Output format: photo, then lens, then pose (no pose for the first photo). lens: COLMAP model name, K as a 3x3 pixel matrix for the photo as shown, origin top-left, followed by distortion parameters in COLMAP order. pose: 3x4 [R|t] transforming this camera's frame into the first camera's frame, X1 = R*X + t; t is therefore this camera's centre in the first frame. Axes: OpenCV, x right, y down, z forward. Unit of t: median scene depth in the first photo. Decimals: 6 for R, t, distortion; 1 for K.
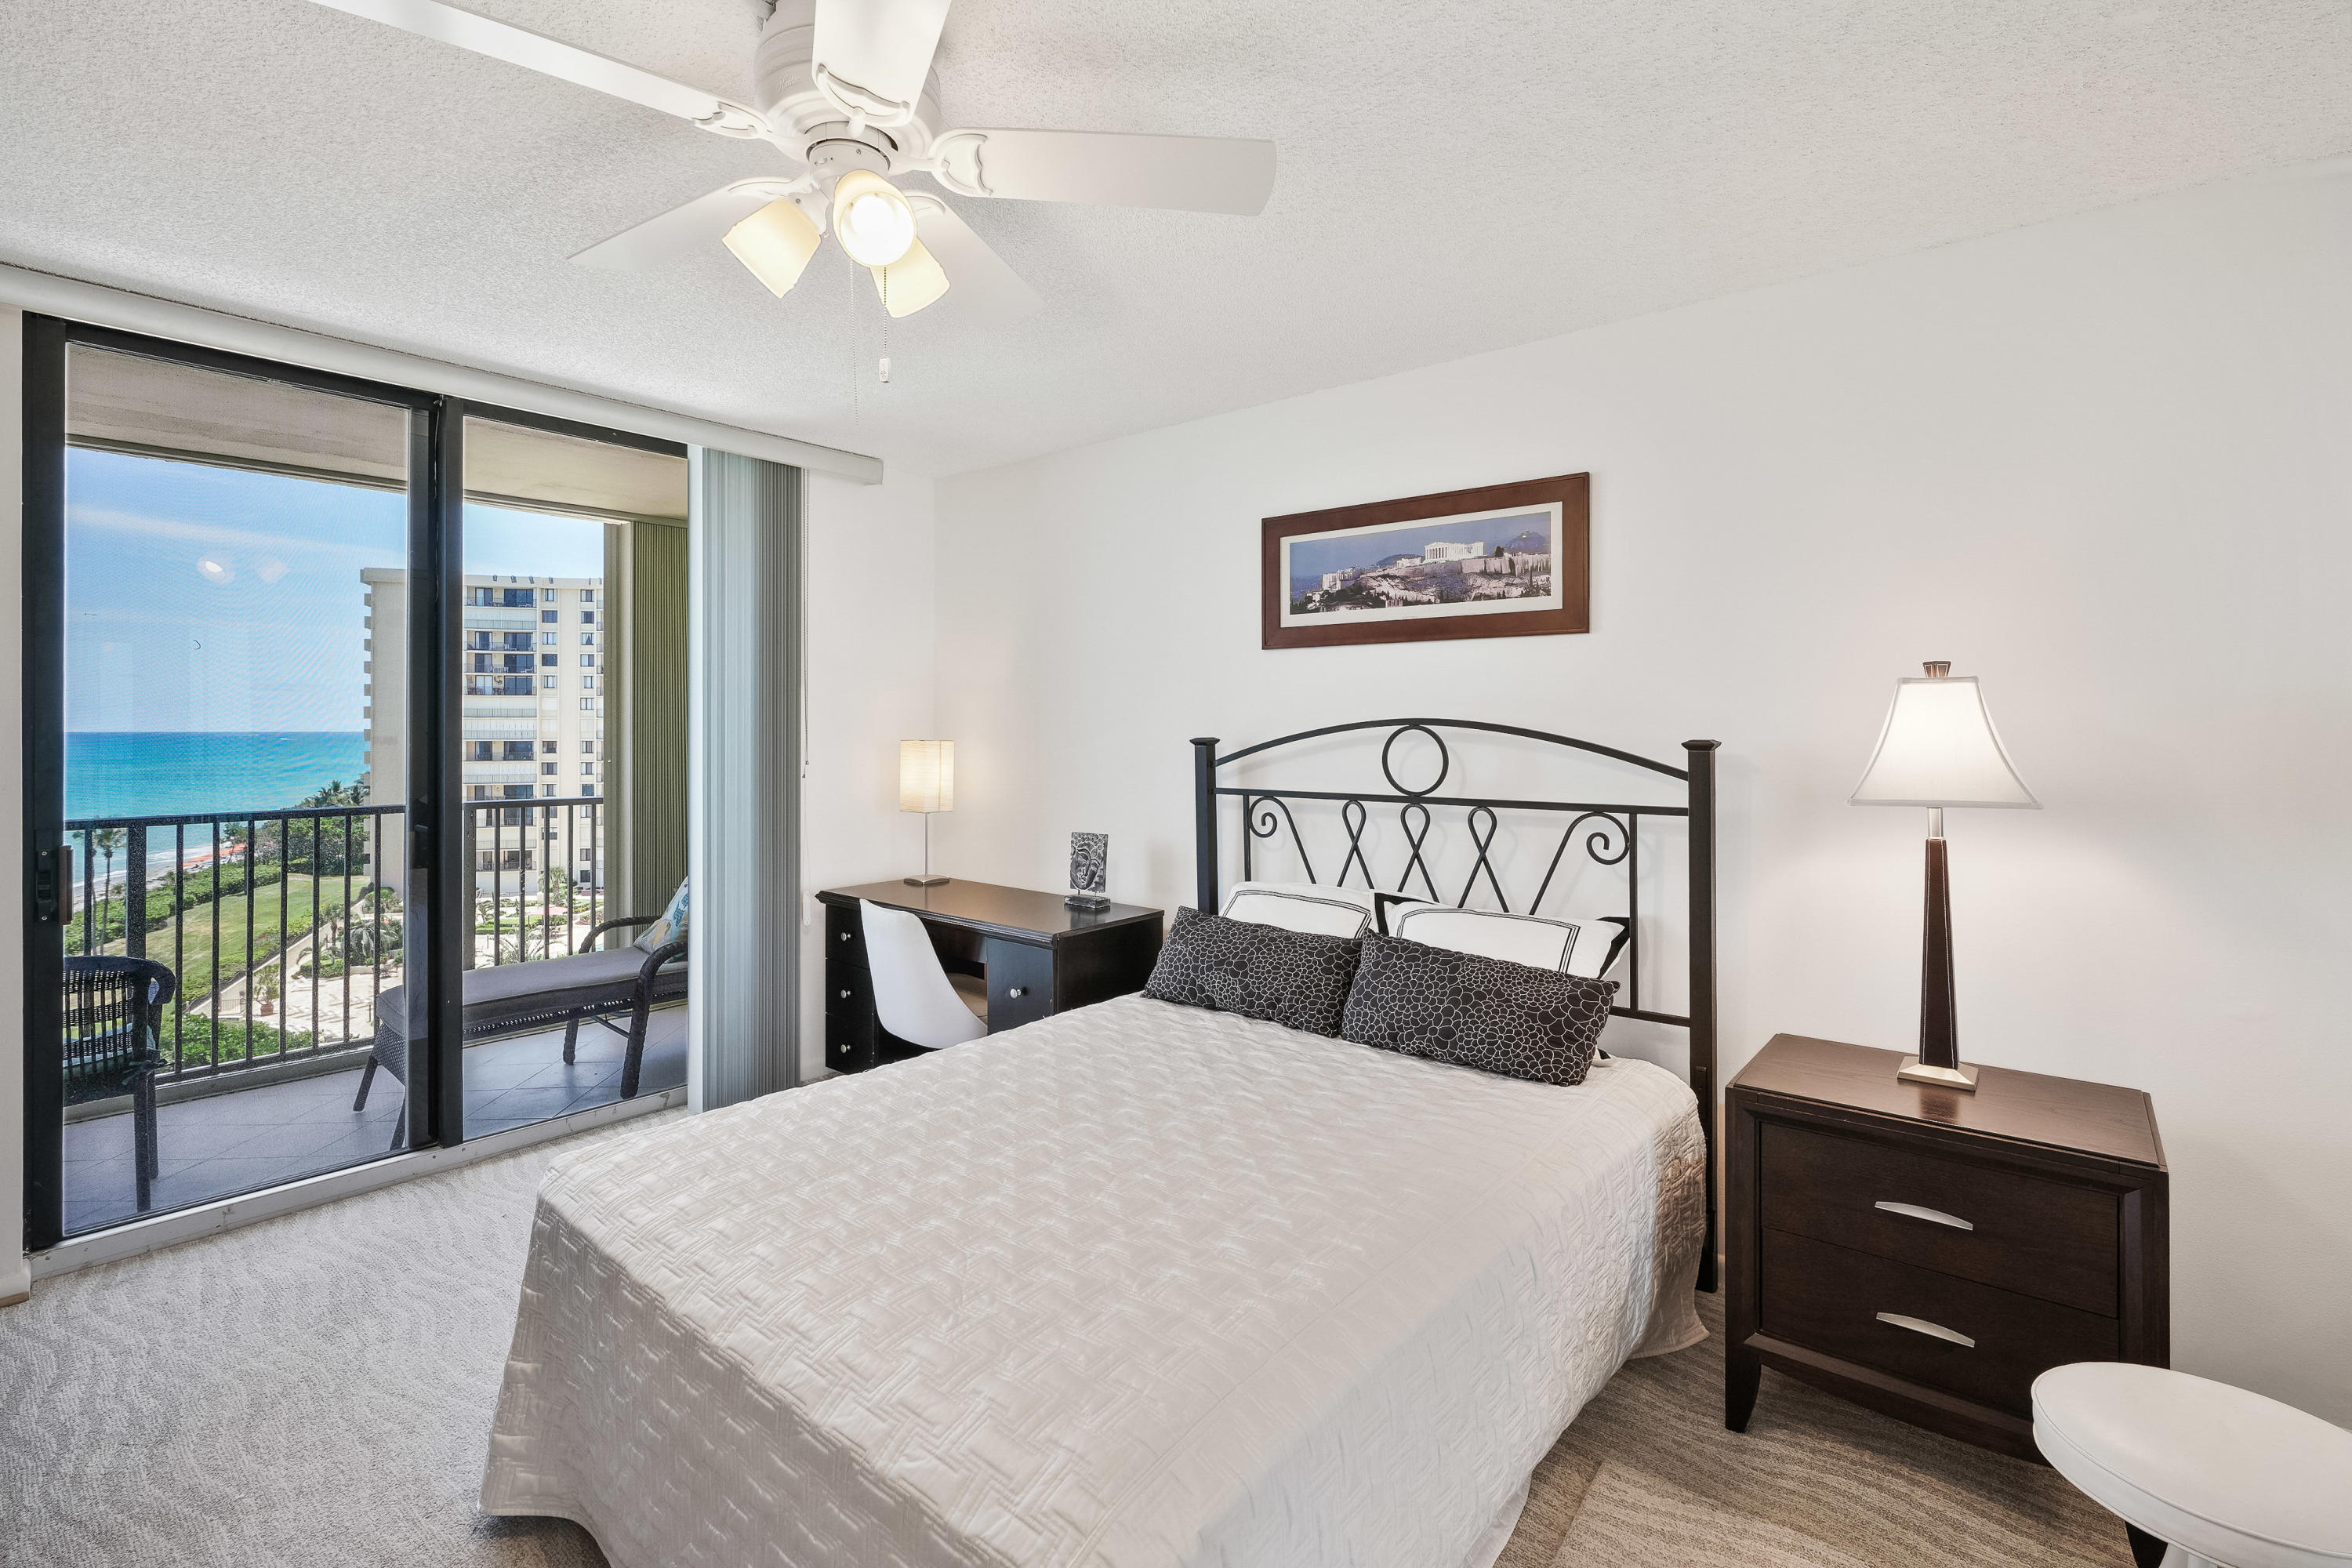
lens RADIAL K [[1086.6, 0, 1180.8], [0, 1086.6, 715.8], [0, 0, 1]] dist [-0.002821, -0.000270]
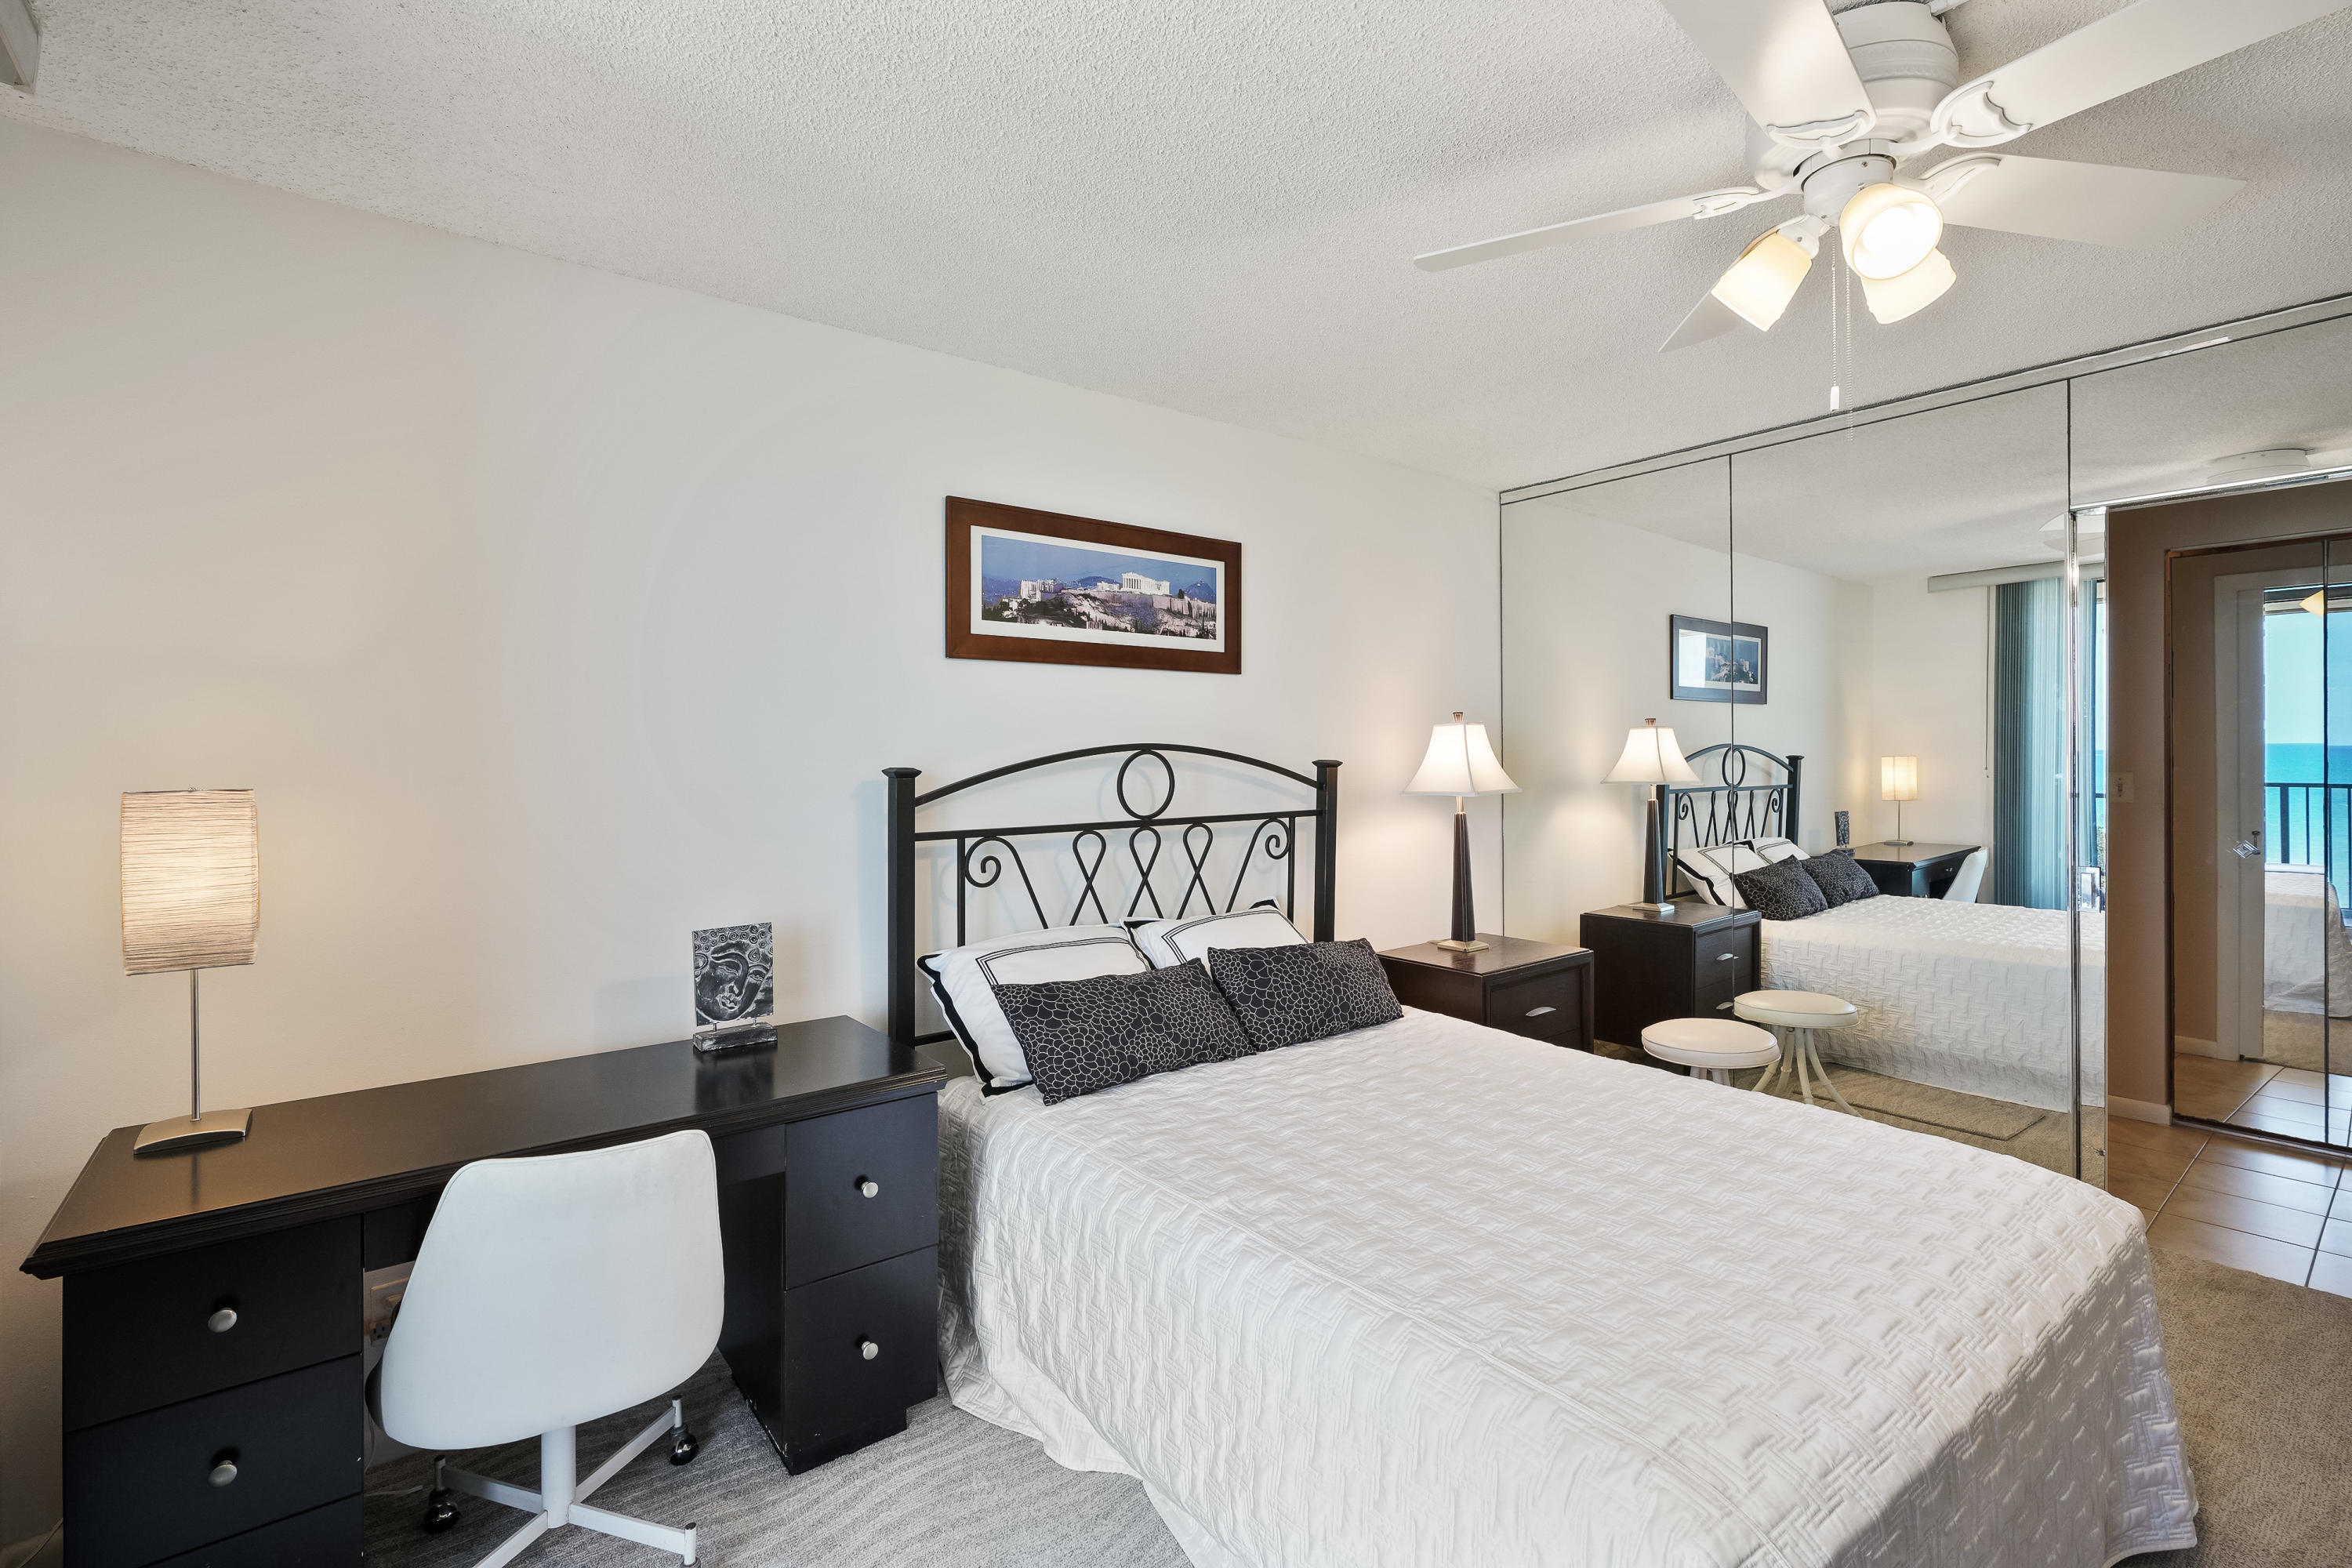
lens RADIAL K [[1071.5, 0, 1176.5], [0, 1071.5, 747.6], [0, 0, 1]] dist [-0.003702, -0.000010]
pose [[0.208614, 0.004843, 0.977986, -0.753105], [-0.000530, 0.999988, -0.004839, 0.010979], [-0.977998, 0.000491, 0.208614, 0.751626]]
